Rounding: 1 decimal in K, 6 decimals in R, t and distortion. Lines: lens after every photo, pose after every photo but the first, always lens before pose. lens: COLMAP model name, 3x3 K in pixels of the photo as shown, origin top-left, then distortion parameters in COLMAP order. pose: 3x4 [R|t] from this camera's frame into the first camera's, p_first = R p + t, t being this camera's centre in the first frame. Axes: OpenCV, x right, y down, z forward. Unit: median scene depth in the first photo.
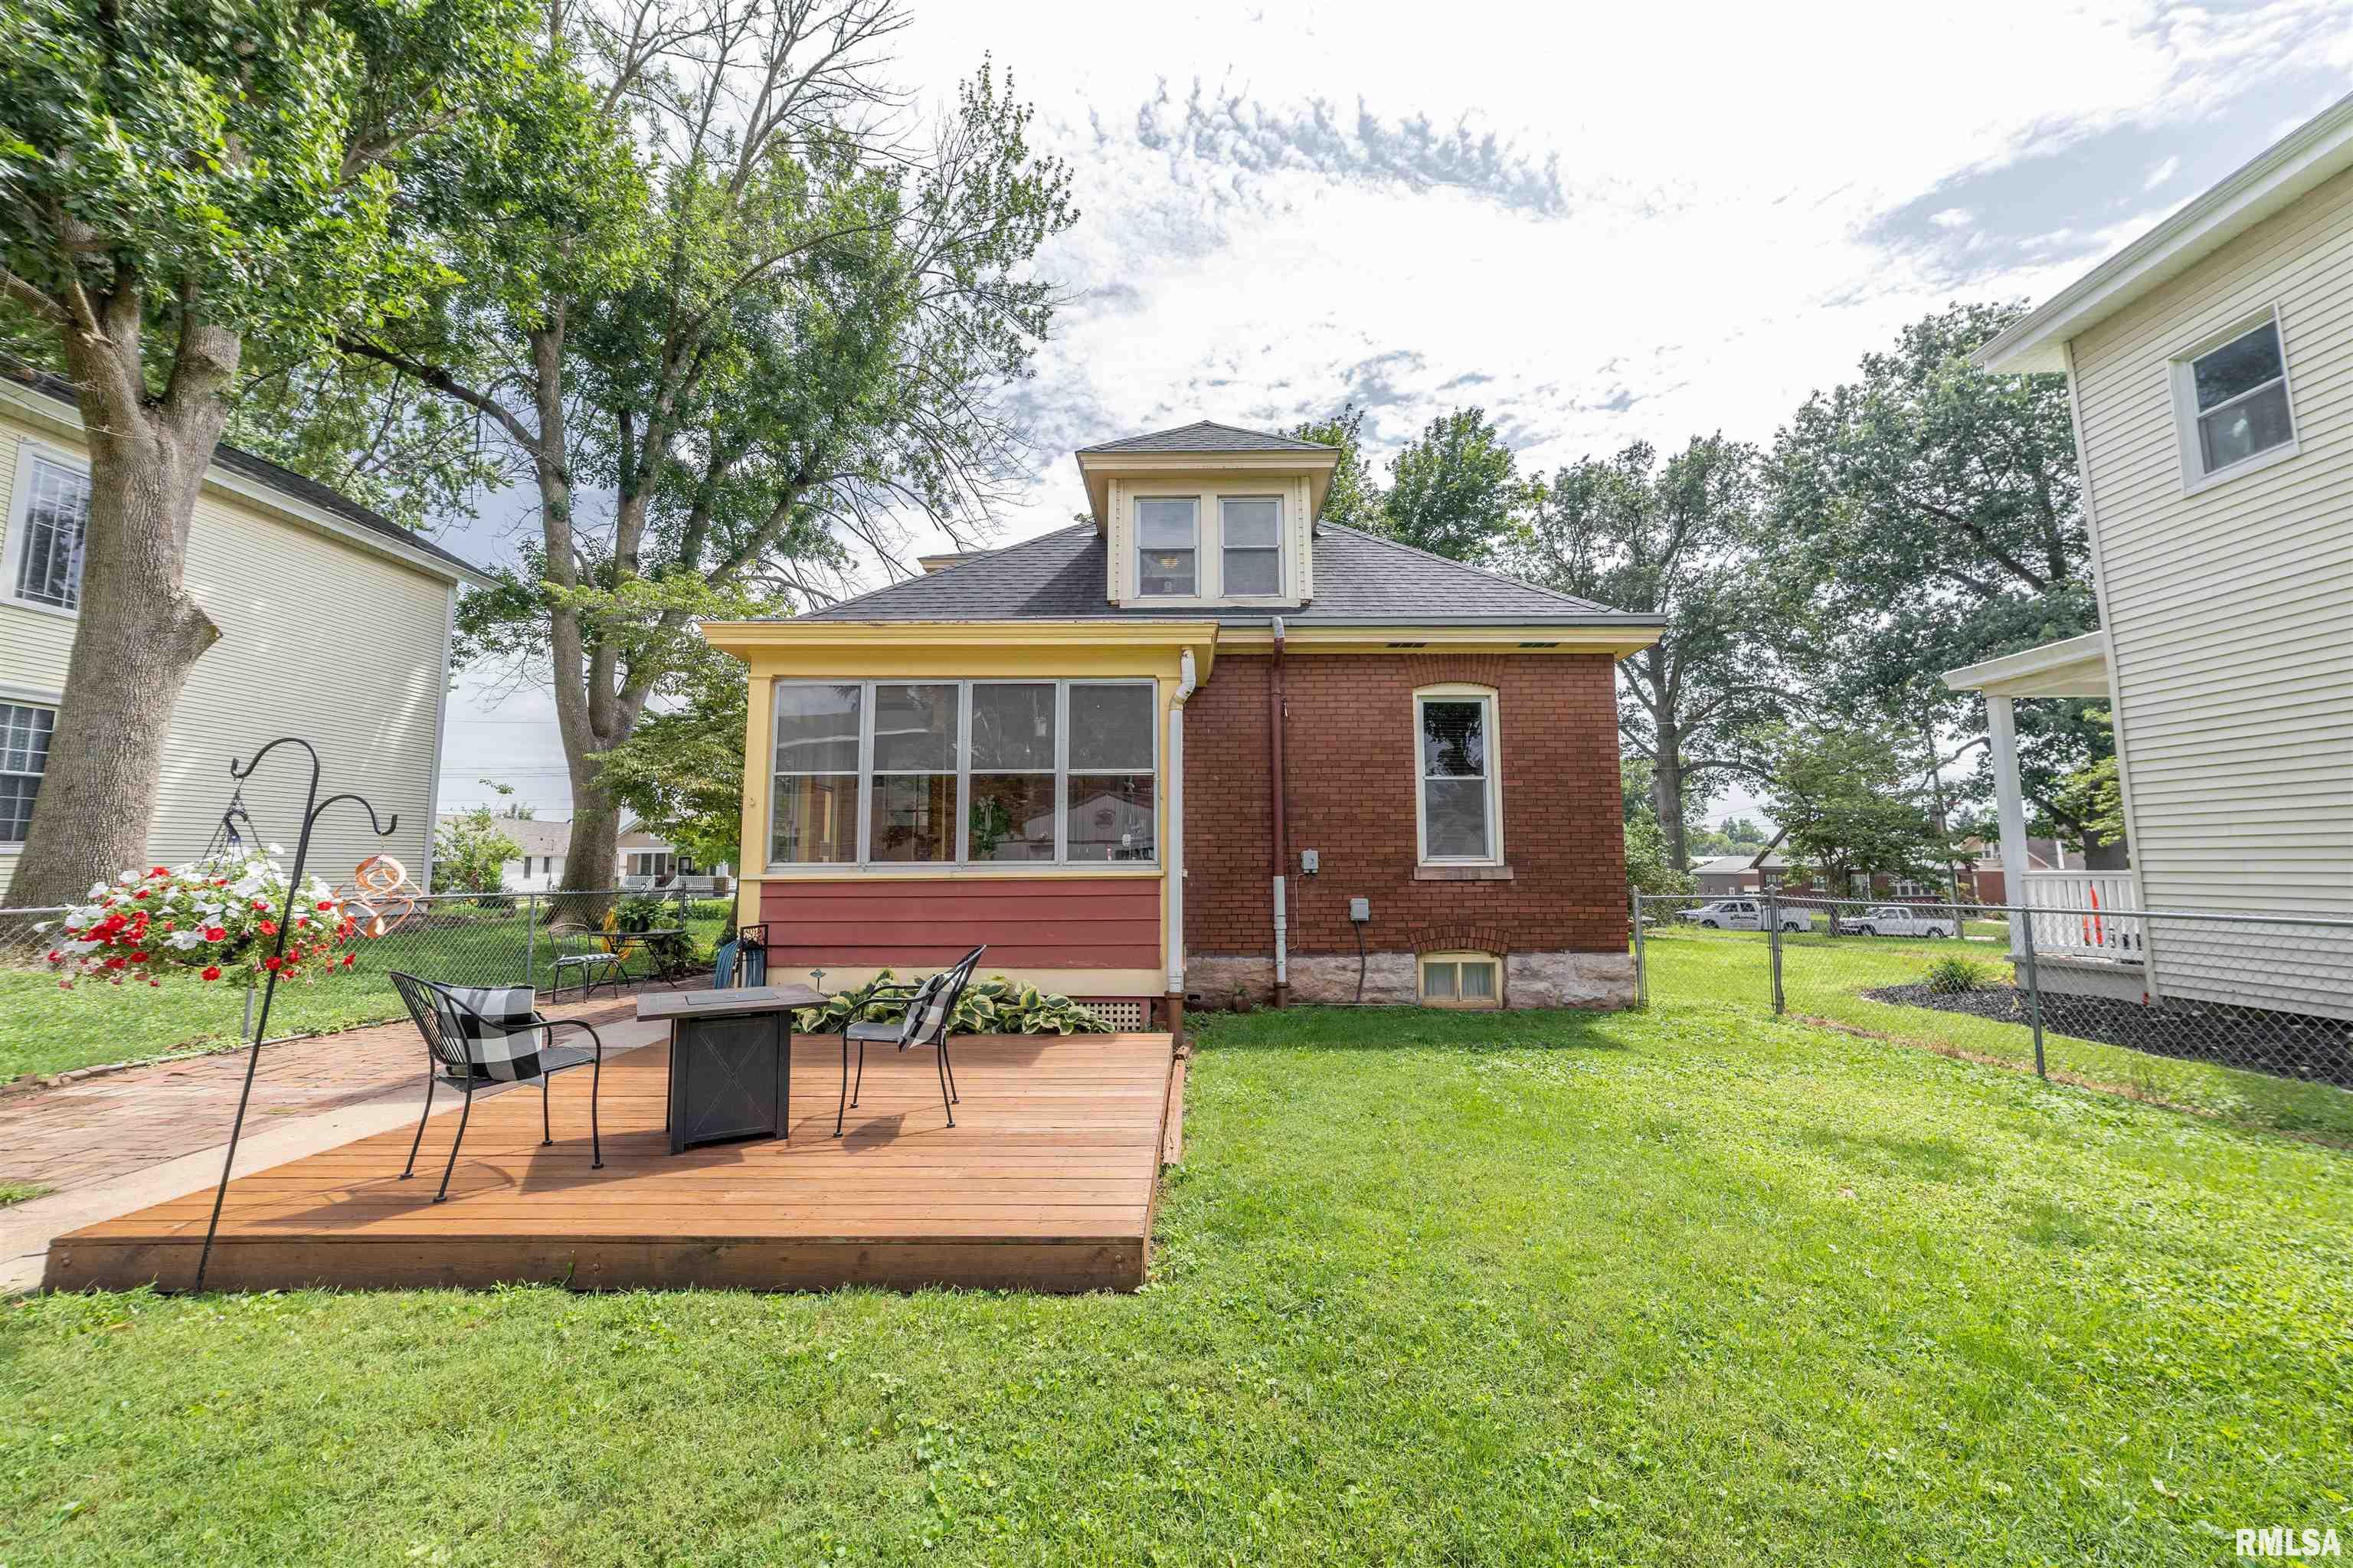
lens RADIAL K [[896.8, 0, 1179.0], [0, 896.8, 787.4], [0, 0, 1]] dist [-0.002362, -0.000159]
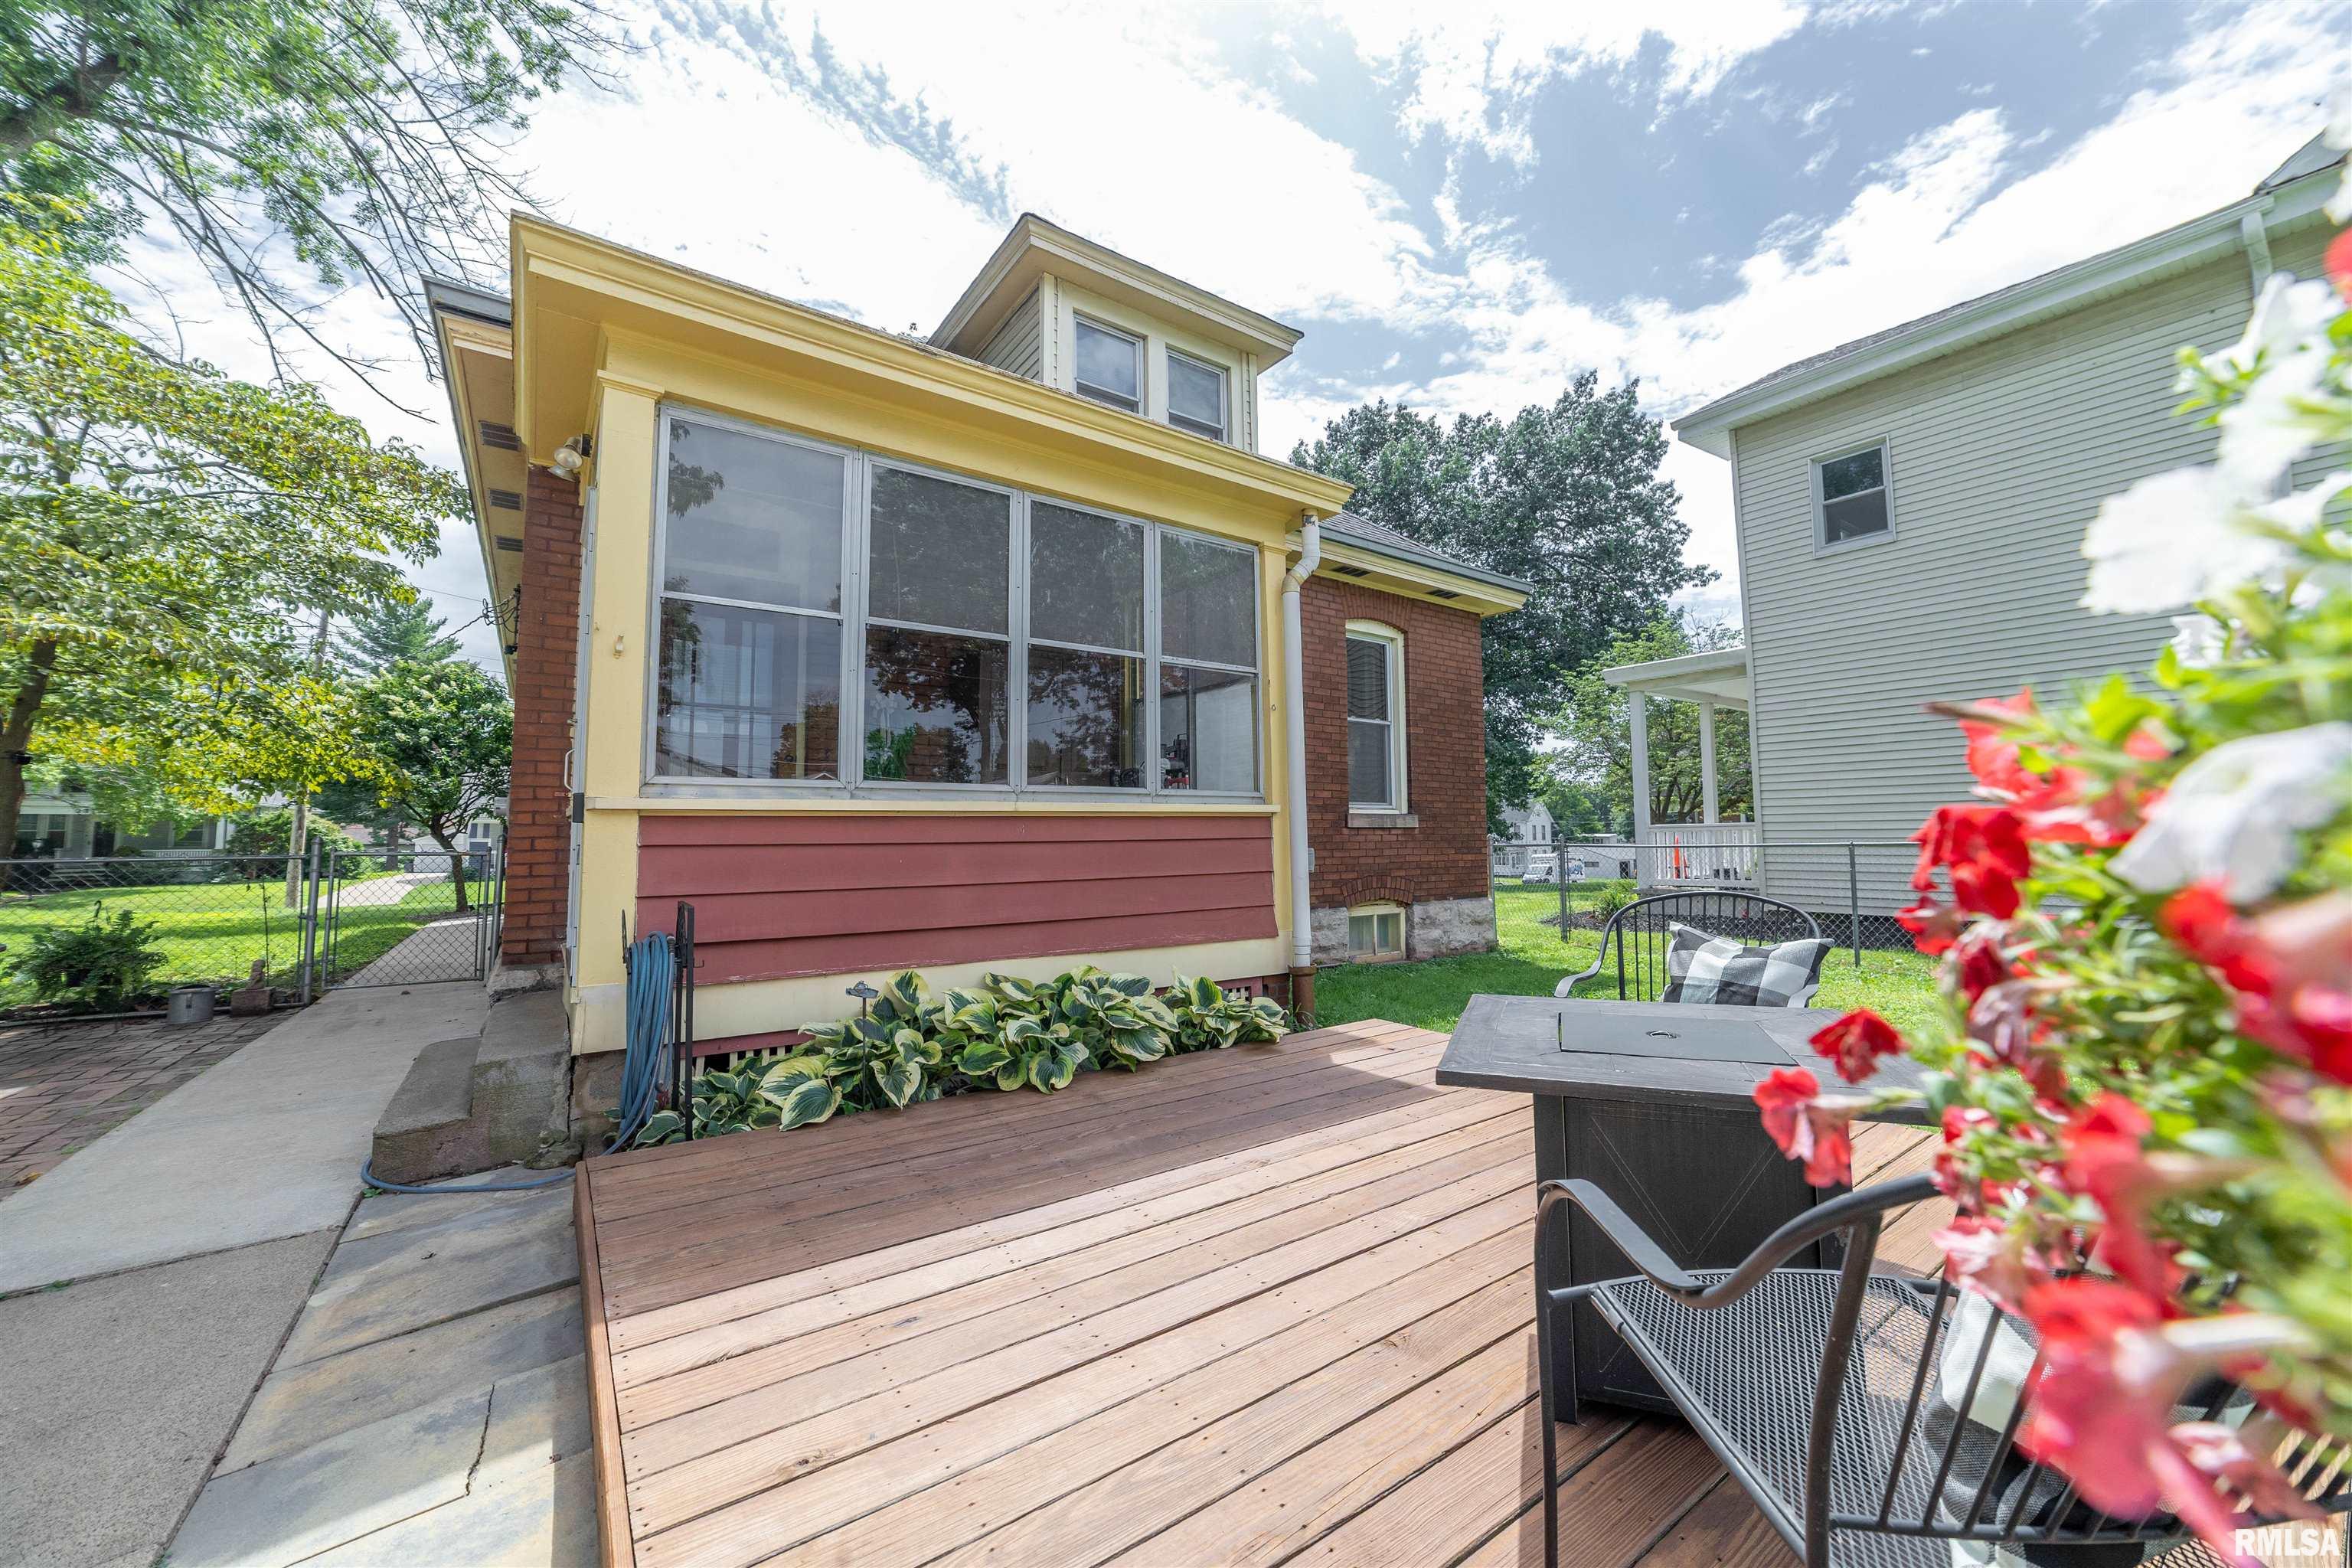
lens RADIAL K [[896.4, 0, 1176.8], [0, 896.4, 766.5], [0, 0, 1]] dist [-0.002362, -0.000159]
pose [[0.806323, 0.046110, 0.589676, -0.420198], [-0.051115, 0.998659, -0.008197, 0.056770], [-0.589263, -0.023532, 0.807599, 0.358727]]
